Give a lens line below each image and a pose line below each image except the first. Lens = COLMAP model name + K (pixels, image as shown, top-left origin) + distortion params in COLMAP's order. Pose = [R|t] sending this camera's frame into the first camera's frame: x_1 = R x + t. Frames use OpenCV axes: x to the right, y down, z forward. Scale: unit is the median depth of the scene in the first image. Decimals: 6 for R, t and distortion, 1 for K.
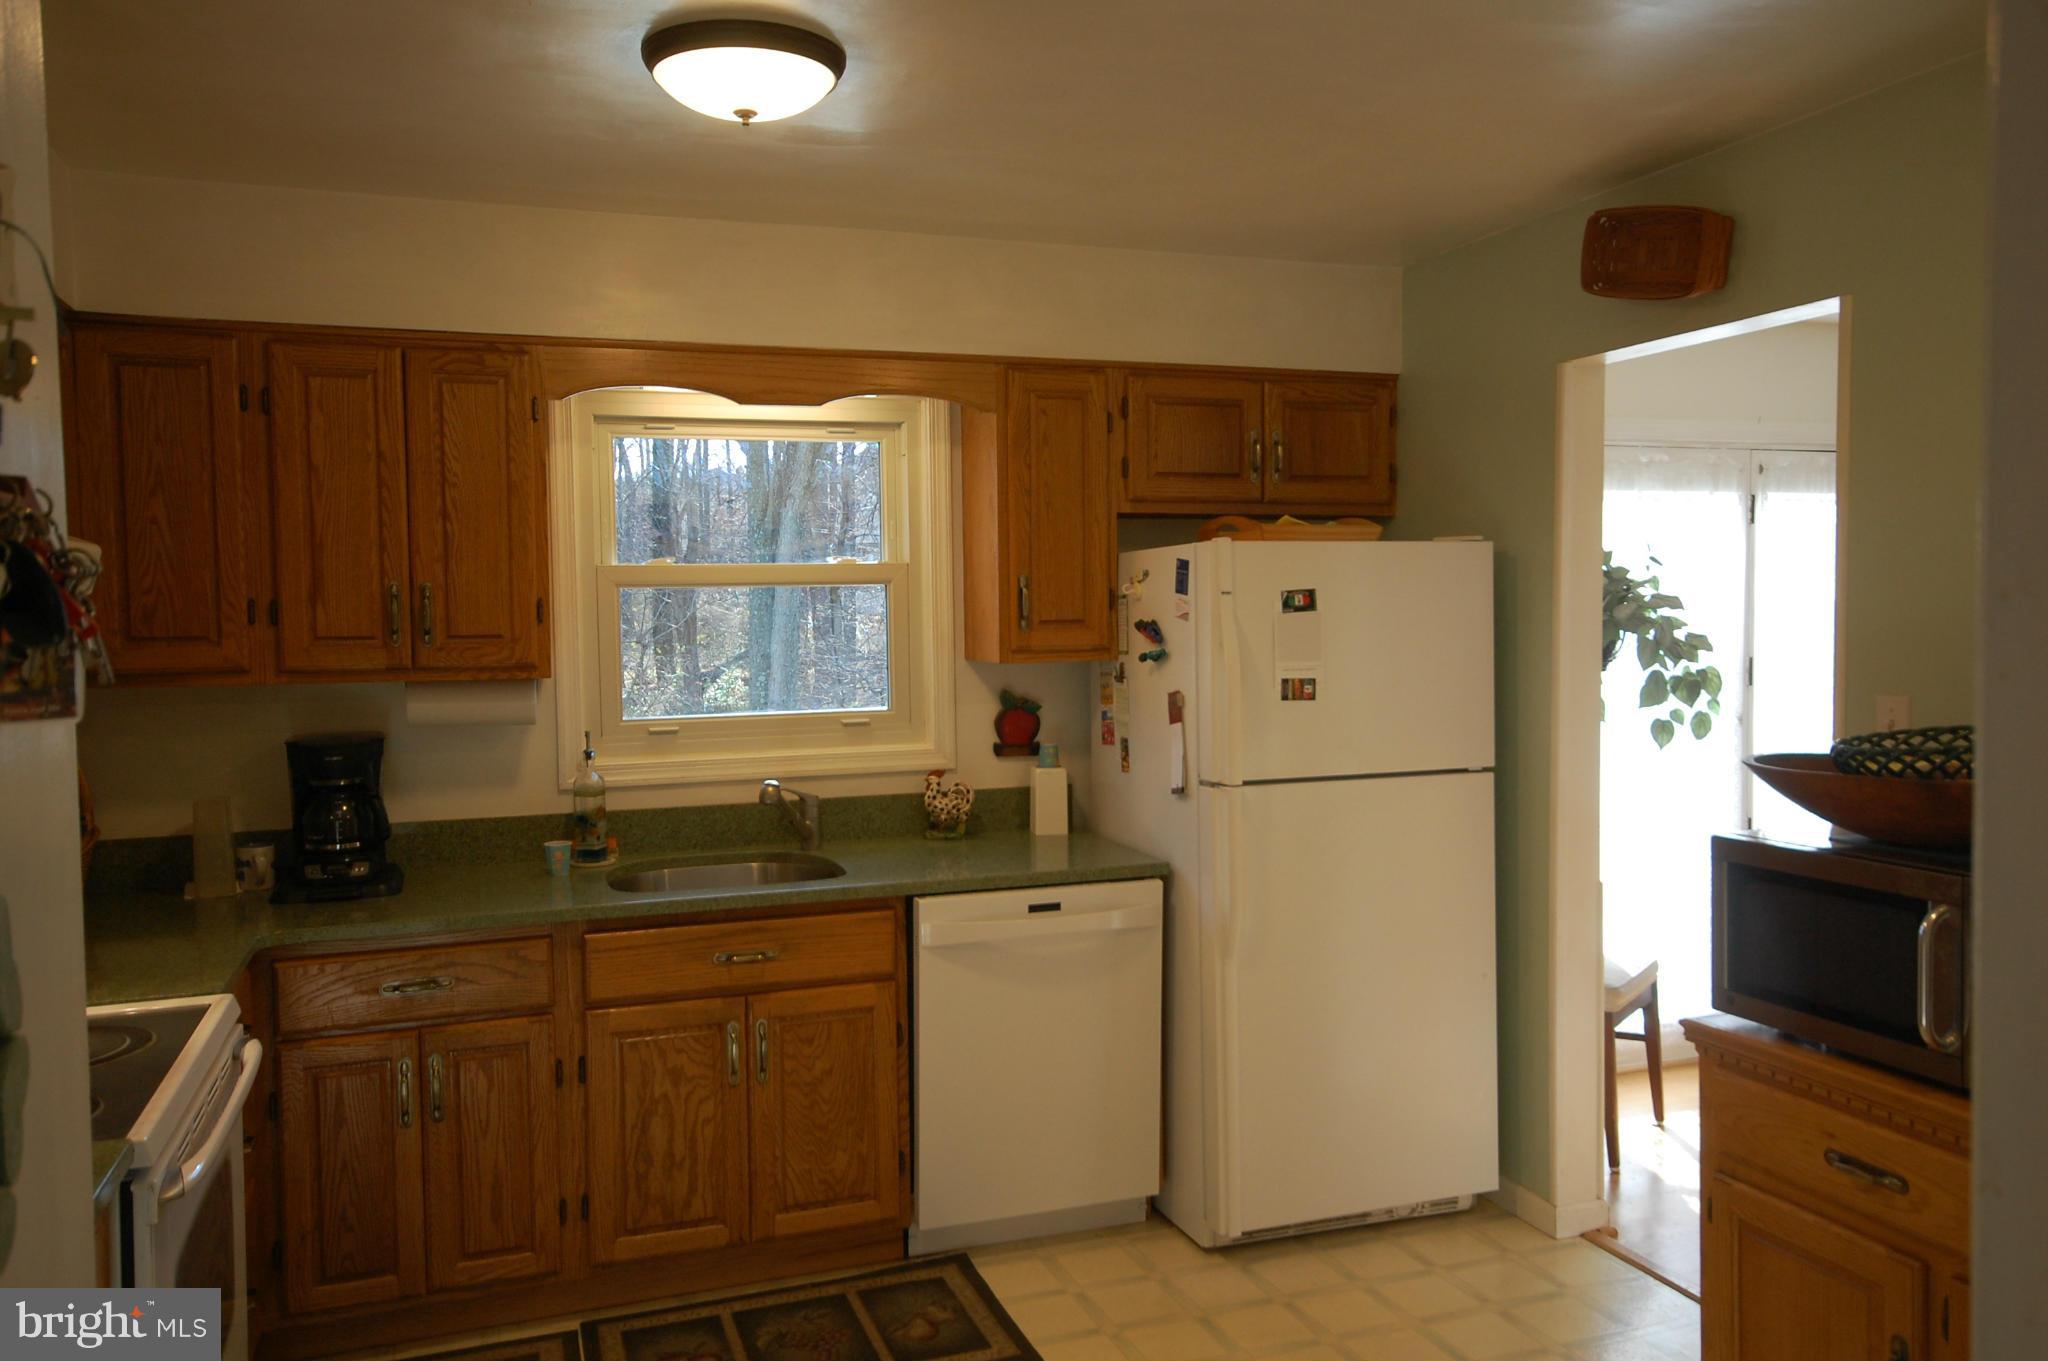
lens RADIAL K [[1614.1, 0, 1044.6], [0, 1614.1, 680.5], [0, 0, 1]] dist [-0.008985, 0.061161]
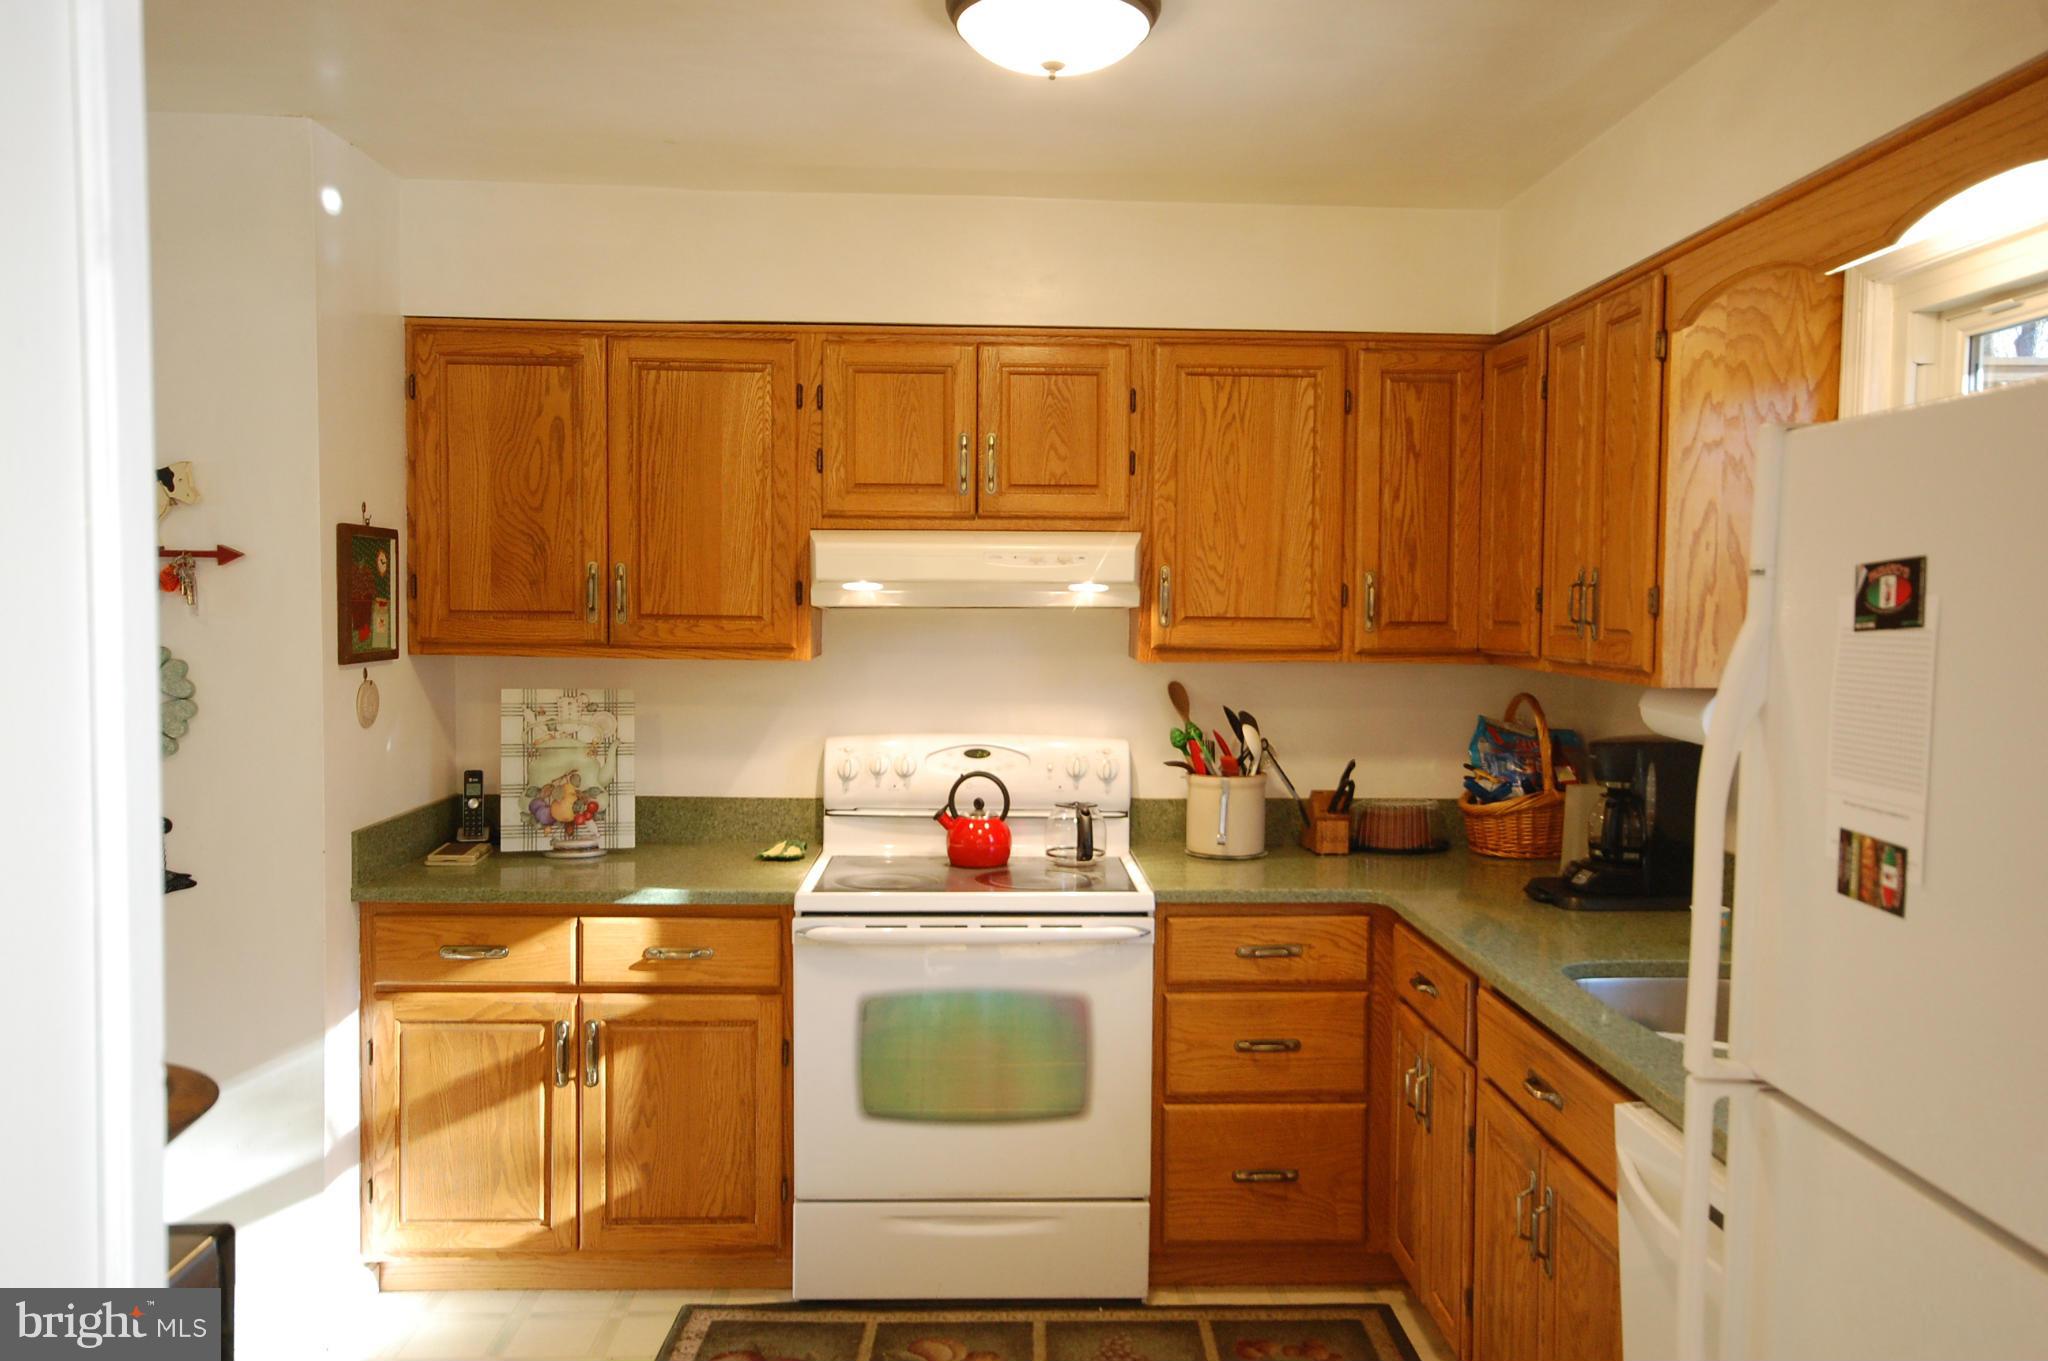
lens RADIAL K [[1614.1, 0, 1044.6], [0, 1614.1, 680.5], [0, 0, 1]] dist [-0.008985, 0.061161]
pose [[-0.317769, 0.056958, -0.946456, 0.512077], [-0.046413, 0.996063, 0.075527, -0.049096], [0.947032, 0.067928, -0.313874, 0.937235]]
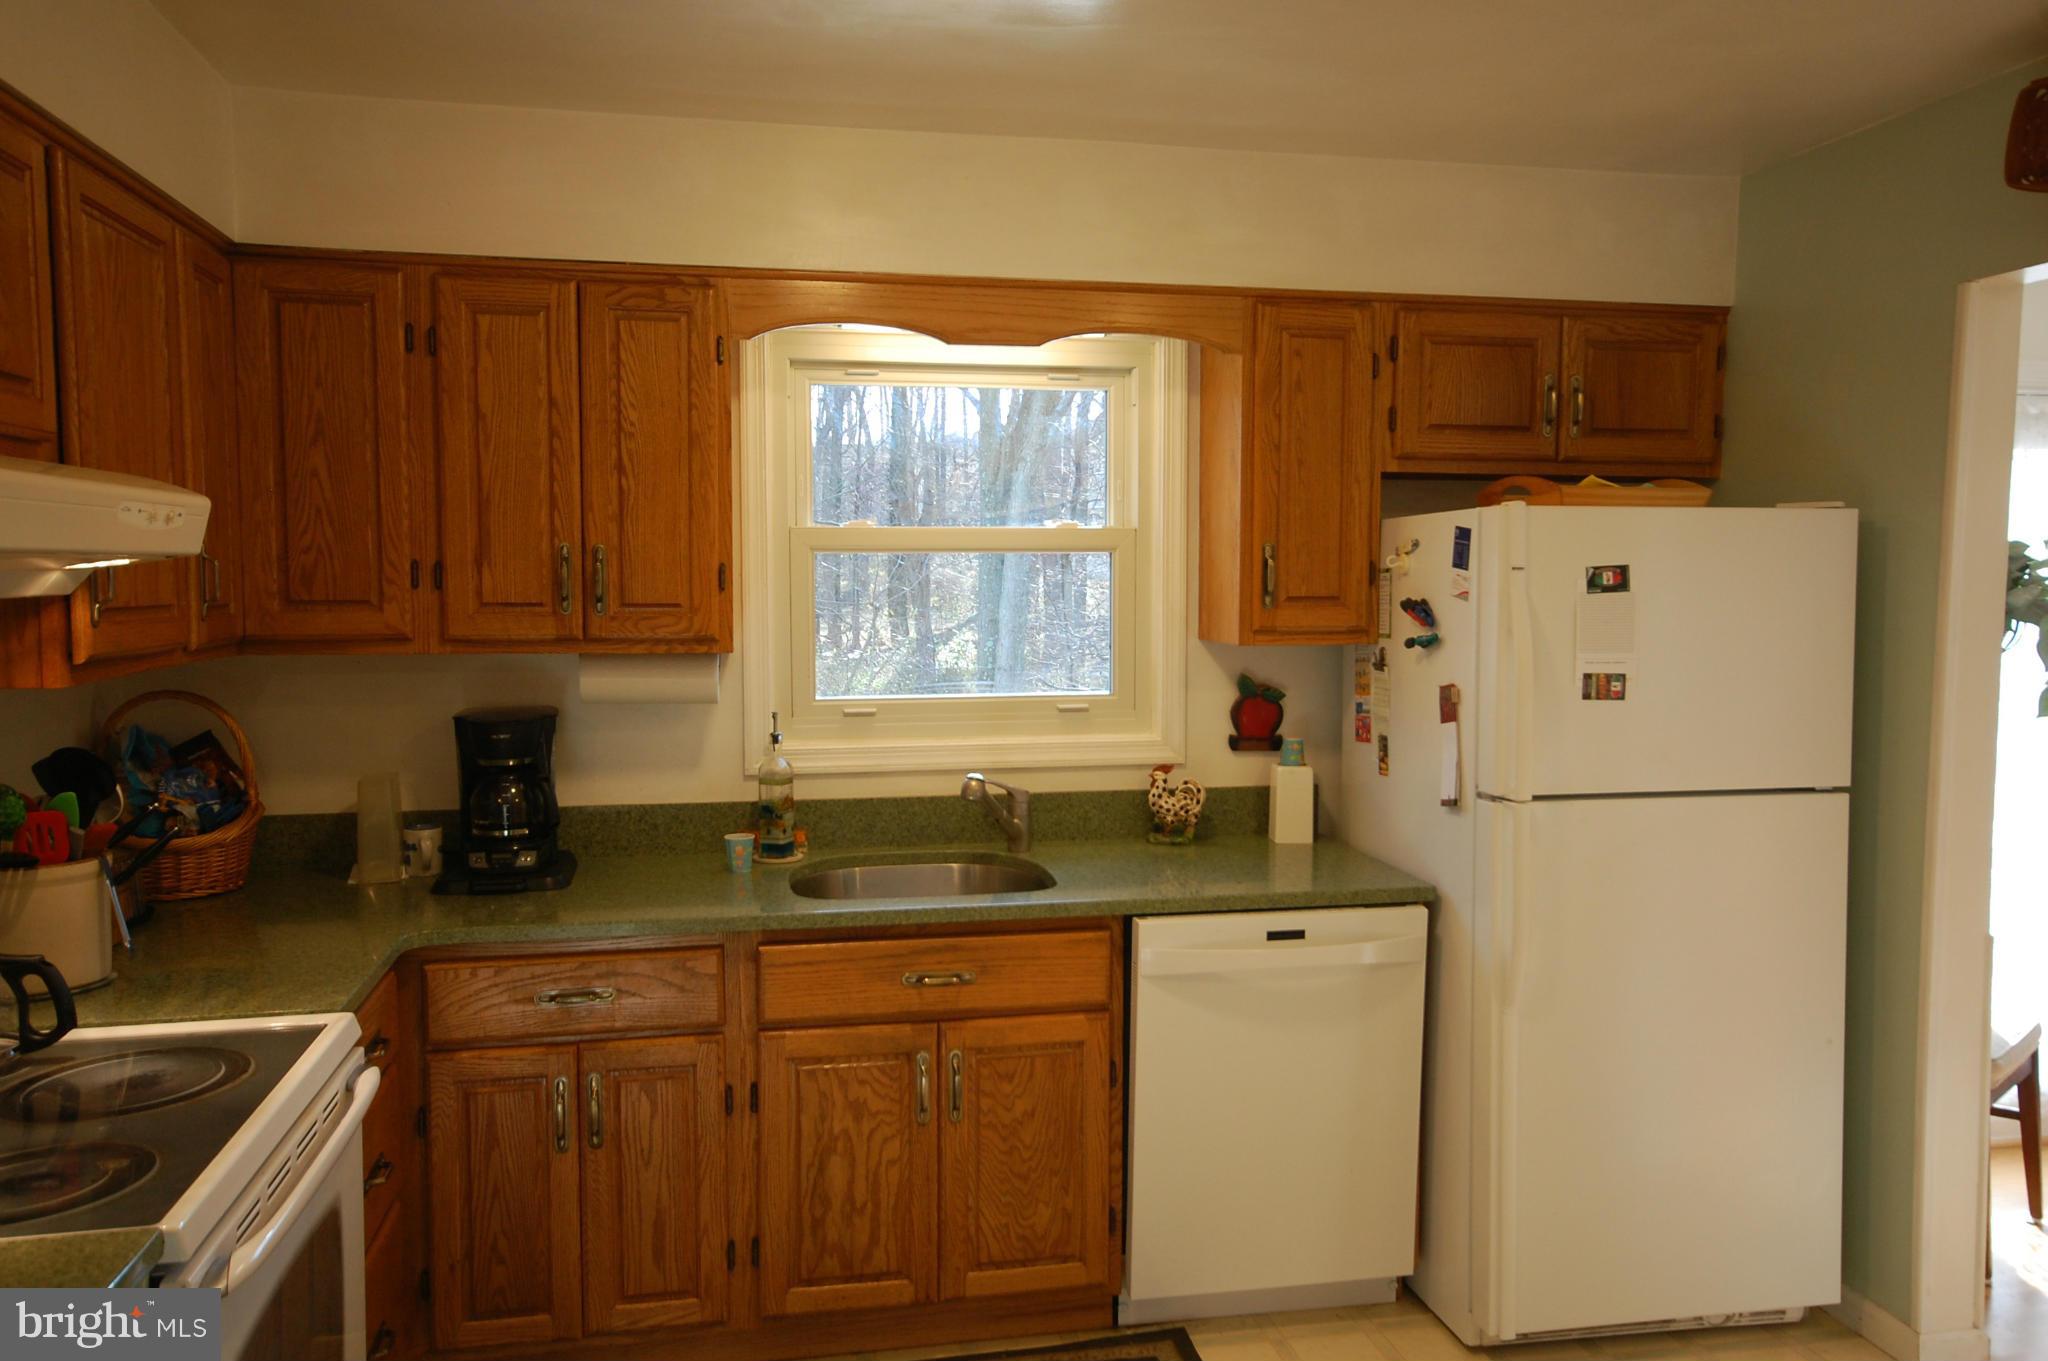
lens RADIAL K [[1614.1, 0, 1044.6], [0, 1614.1, 680.5], [0, 0, 1]] dist [-0.008985, 0.061161]
pose [[0.989715, 0.024192, -0.140991, -0.009361], [-0.021233, 0.999522, 0.022453, -0.010043], [0.141467, -0.019228, 0.989756, 0.142813]]
